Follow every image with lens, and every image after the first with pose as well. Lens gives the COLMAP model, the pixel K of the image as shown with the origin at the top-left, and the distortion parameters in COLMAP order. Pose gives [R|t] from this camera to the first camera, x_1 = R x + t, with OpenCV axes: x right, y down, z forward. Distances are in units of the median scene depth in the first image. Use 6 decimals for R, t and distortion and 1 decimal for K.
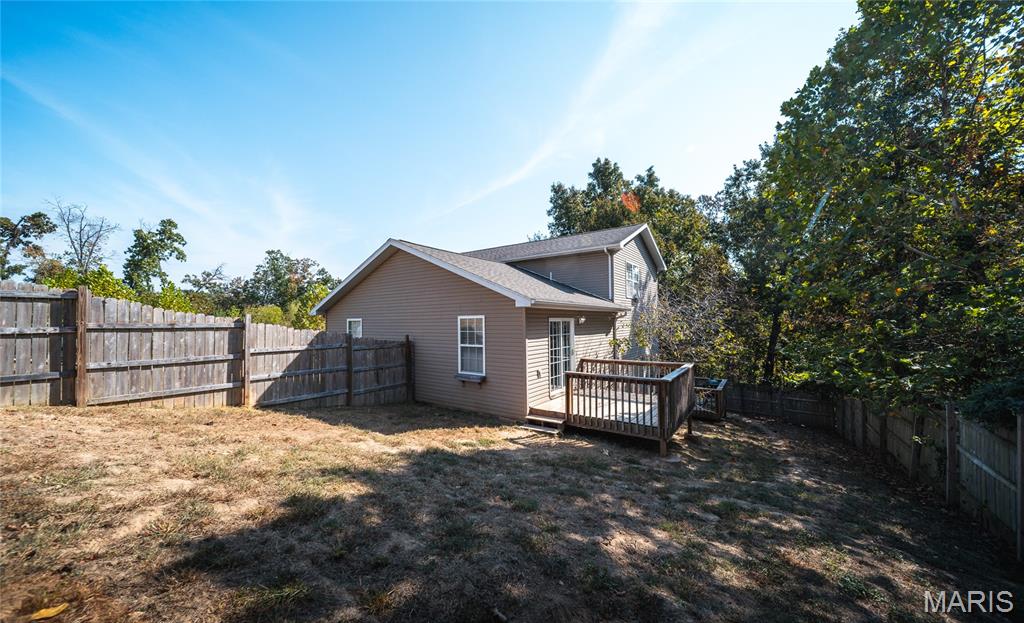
lens RADIAL K [[361.4, 0, 508.4], [0, 361.4, 308.8], [0, 0, 1]] dist [-0.000544, -0.001250]
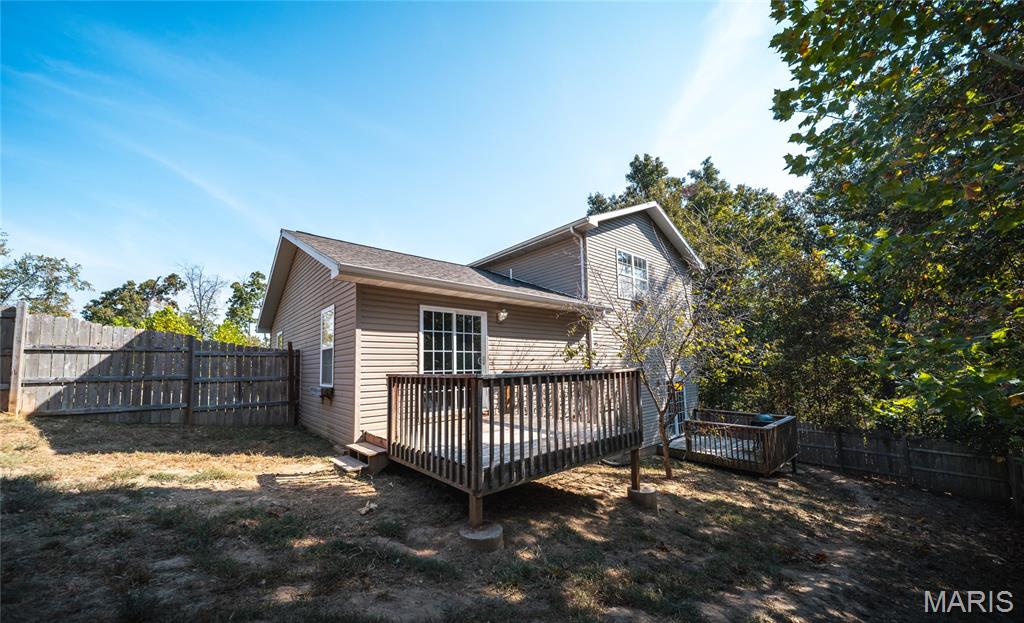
lens RADIAL K [[361.4, 0, 515.1], [0, 361.4, 337.6], [0, 0, 1]] dist [-0.000544, -0.001250]
pose [[0.971970, -0.028805, -0.233335, 0.395682], [0.018061, 0.998681, -0.048055, 0.109934], [0.234412, 0.042494, 0.971208, 0.329312]]
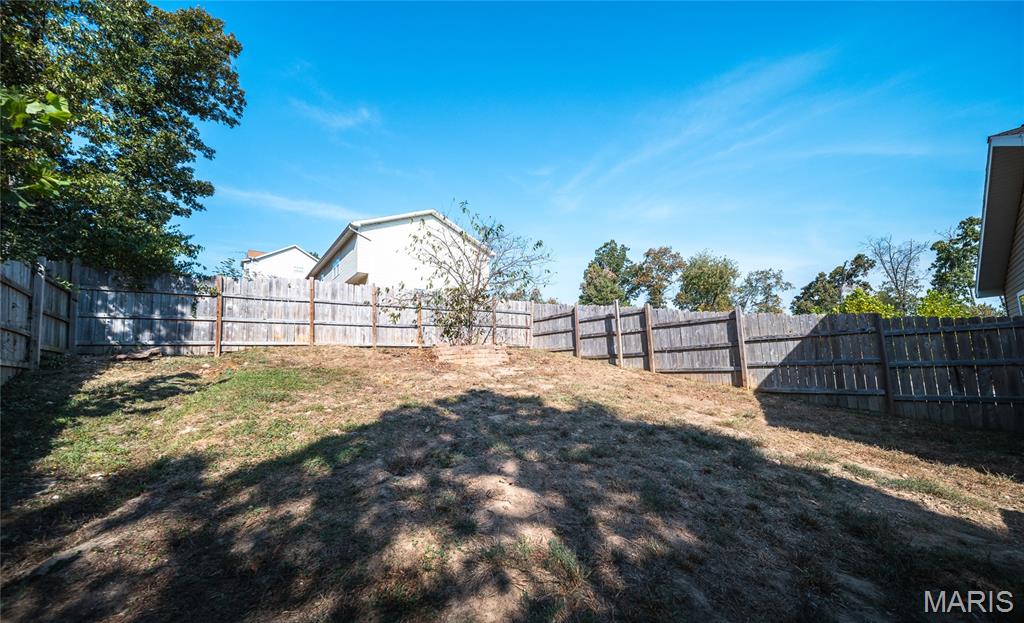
lens RADIAL K [[361.4, 0, 505.8], [0, 361.4, 334.5], [0, 0, 1]] dist [-0.000544, -0.001250]
pose [[-0.225428, -0.078278, -0.971110, 0.361973], [0.067404, 0.993126, -0.095699, 0.112800], [0.971925, -0.087030, -0.218602, 0.378784]]
